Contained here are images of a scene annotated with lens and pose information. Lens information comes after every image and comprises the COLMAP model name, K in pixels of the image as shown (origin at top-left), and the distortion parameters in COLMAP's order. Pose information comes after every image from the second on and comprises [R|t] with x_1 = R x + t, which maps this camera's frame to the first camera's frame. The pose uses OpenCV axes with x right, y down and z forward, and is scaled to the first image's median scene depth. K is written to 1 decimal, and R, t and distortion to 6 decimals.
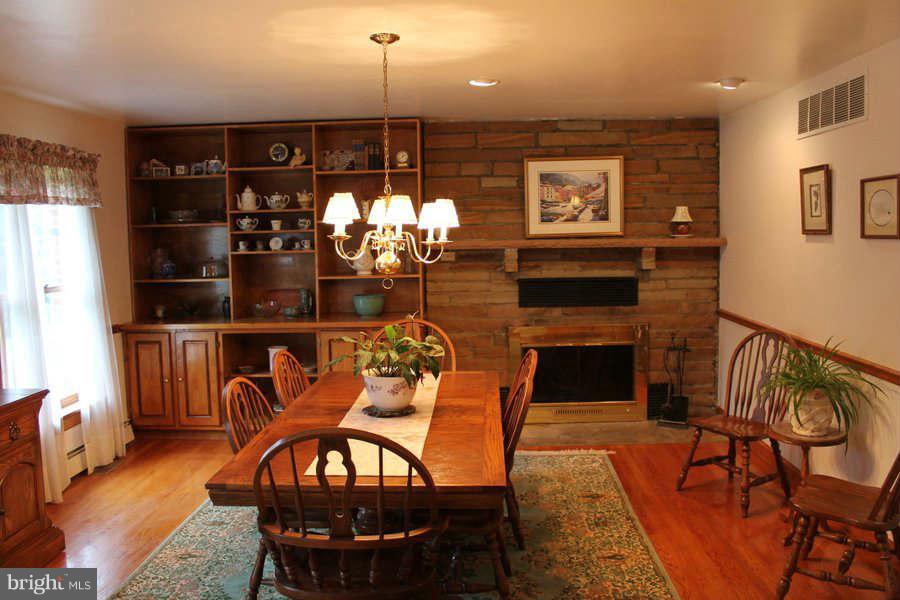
lens RADIAL K [[747.0, 0, 461.3], [0, 747.0, 297.1], [0, 0, 1]] dist [-0.175176, 0.146176]
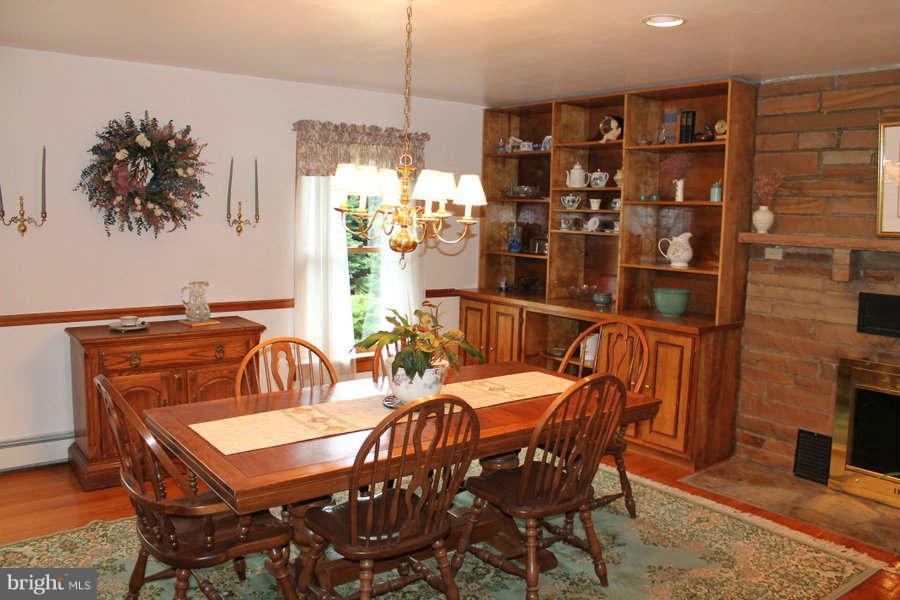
lens RADIAL K [[747.0, 0, 461.3], [0, 747.0, 297.1], [0, 0, 1]] dist [-0.175176, 0.146176]
pose [[0.635572, 0.122035, -0.762336, 0.365791], [-0.107454, 0.991800, 0.069181, -0.027130], [0.764527, 0.037947, 0.643474, 0.267243]]
